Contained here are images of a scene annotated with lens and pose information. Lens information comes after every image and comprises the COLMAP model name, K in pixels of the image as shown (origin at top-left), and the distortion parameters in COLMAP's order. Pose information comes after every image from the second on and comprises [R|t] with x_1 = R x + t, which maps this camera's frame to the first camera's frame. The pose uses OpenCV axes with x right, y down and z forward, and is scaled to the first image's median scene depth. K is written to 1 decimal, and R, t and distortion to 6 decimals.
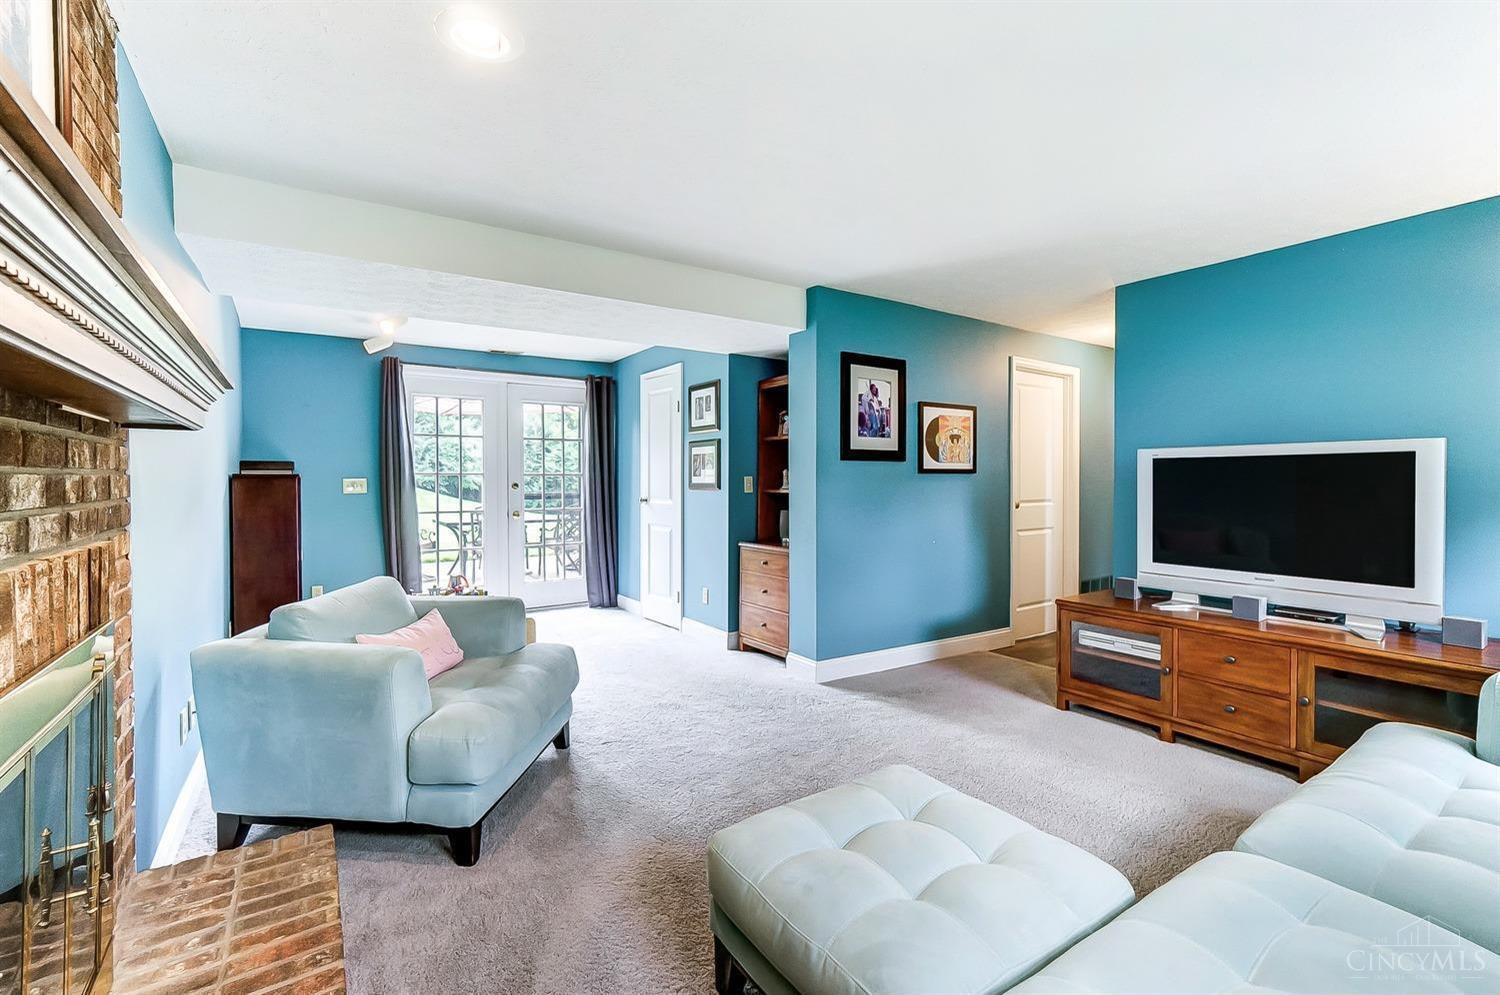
lens RADIAL K [[666.5, 0, 743.1], [0, 666.5, 485.8], [0, 0, 1]] dist [-0.000180, 0.000125]
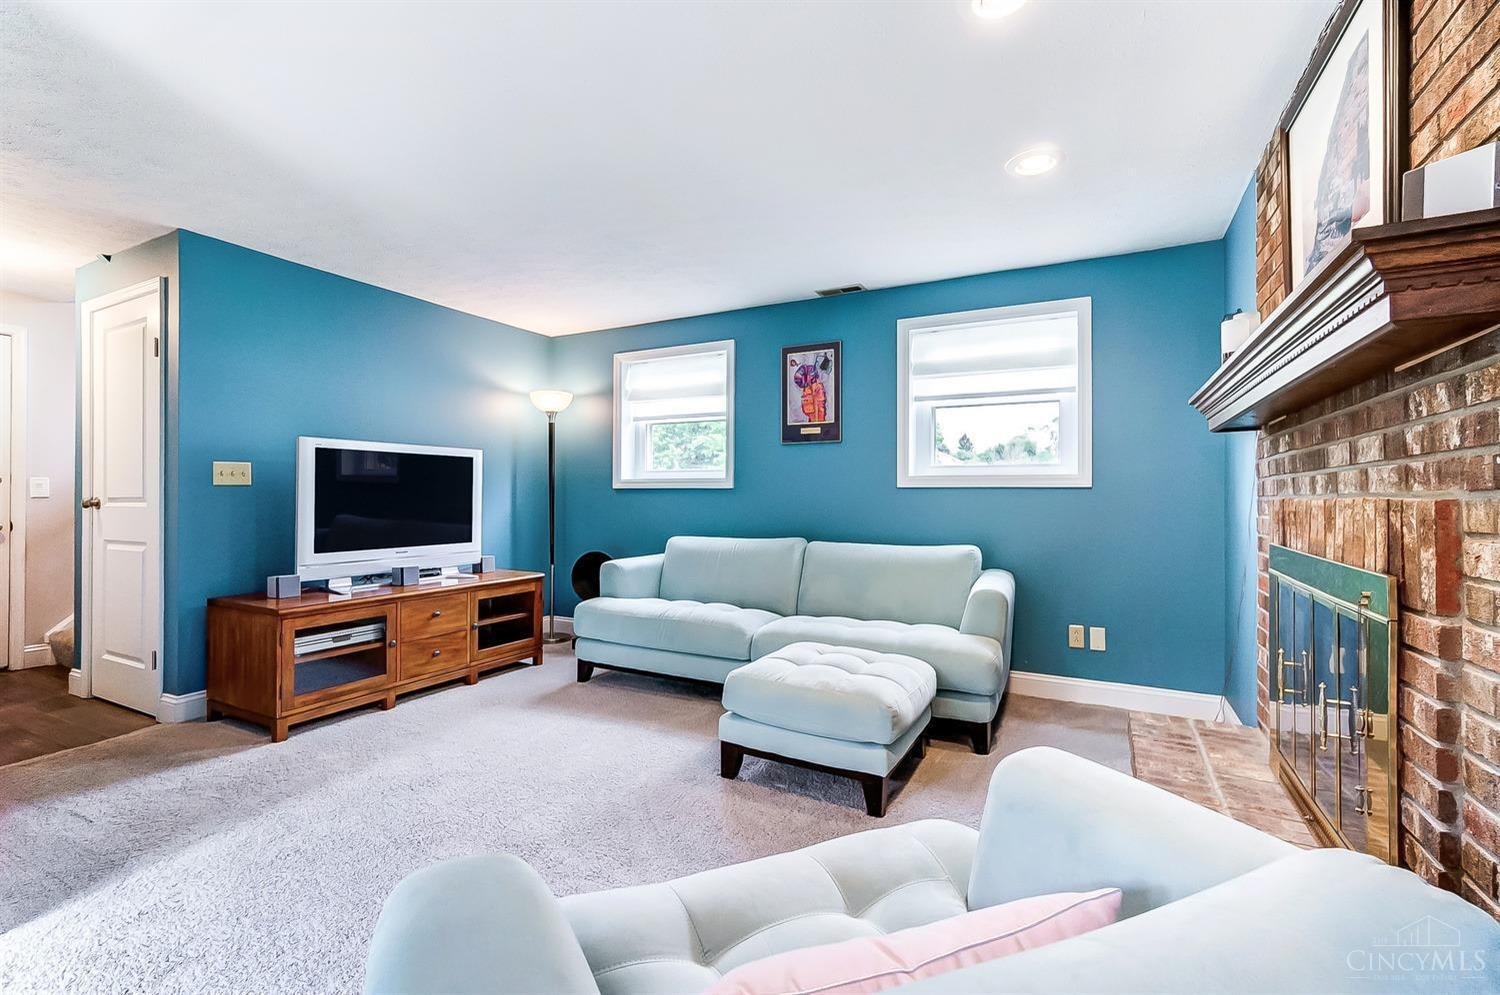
lens RADIAL K [[666.5, 0, 738.3], [0, 666.5, 498.2], [0, 0, 1]] dist [-0.000180, 0.000125]
pose [[-0.465873, -0.004779, 0.884839, -0.675558], [0.006658, 0.999938, 0.008906, 0.036221], [-0.884827, 0.010040, -0.465812, 1.131026]]
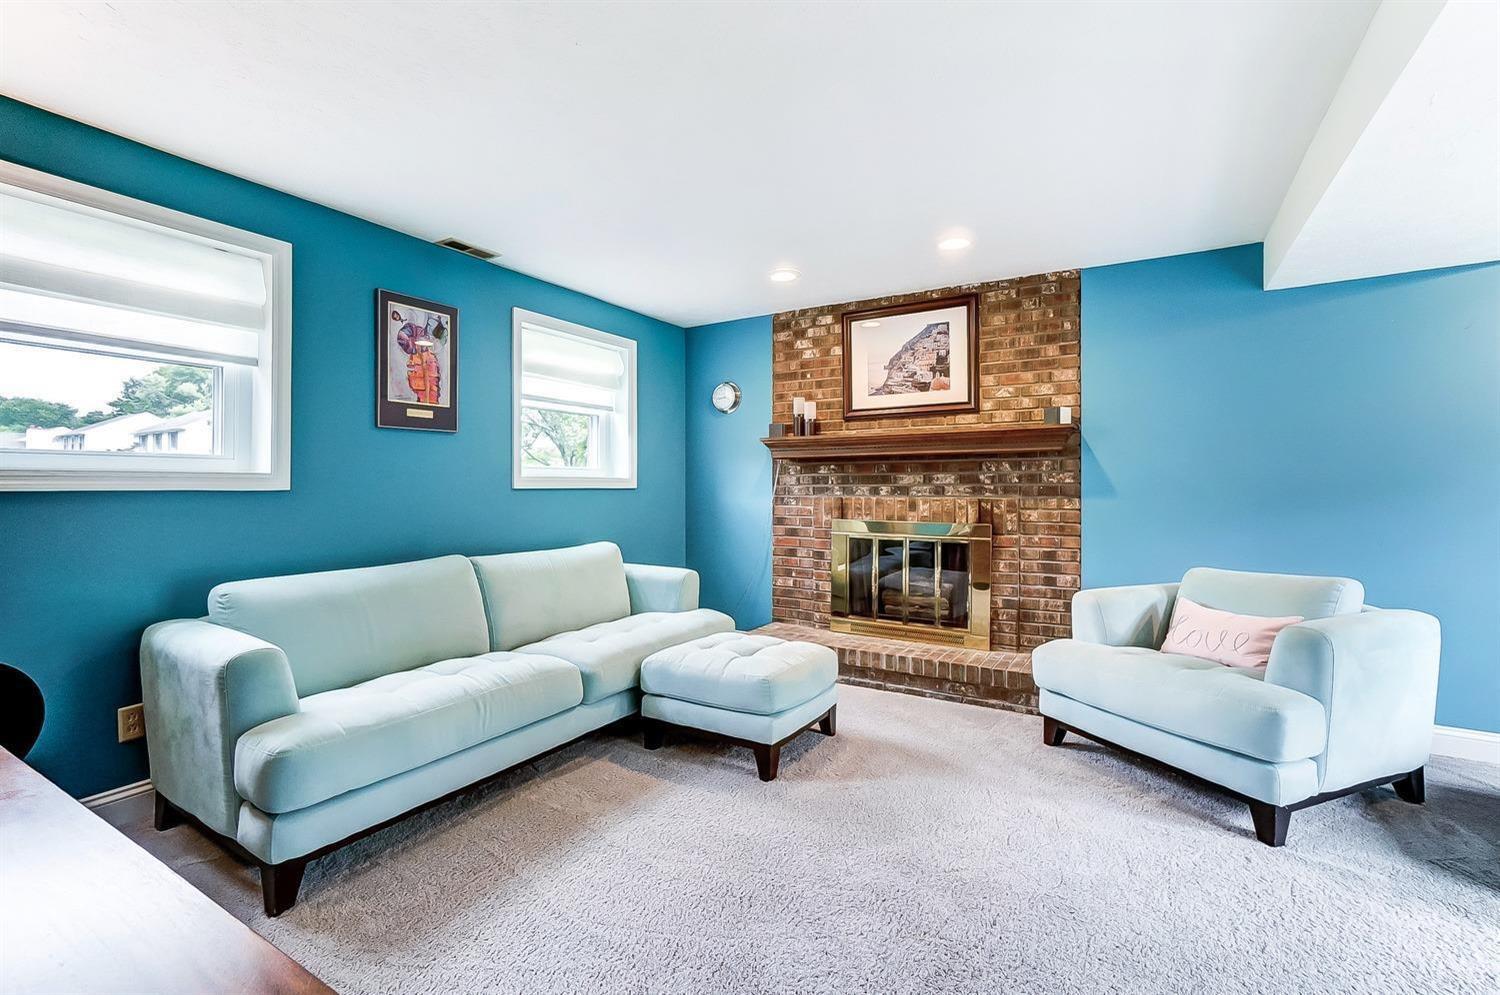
lens RADIAL K [[666.5, 0, 744.4], [0, 666.5, 488.1], [0, 0, 1]] dist [-0.000180, 0.000125]
pose [[-0.908797, 0.000445, -0.417238, 0.595453], [-0.004910, 0.999919, 0.011763, 0.008221], [0.417209, 0.012739, -0.908721, 1.561020]]
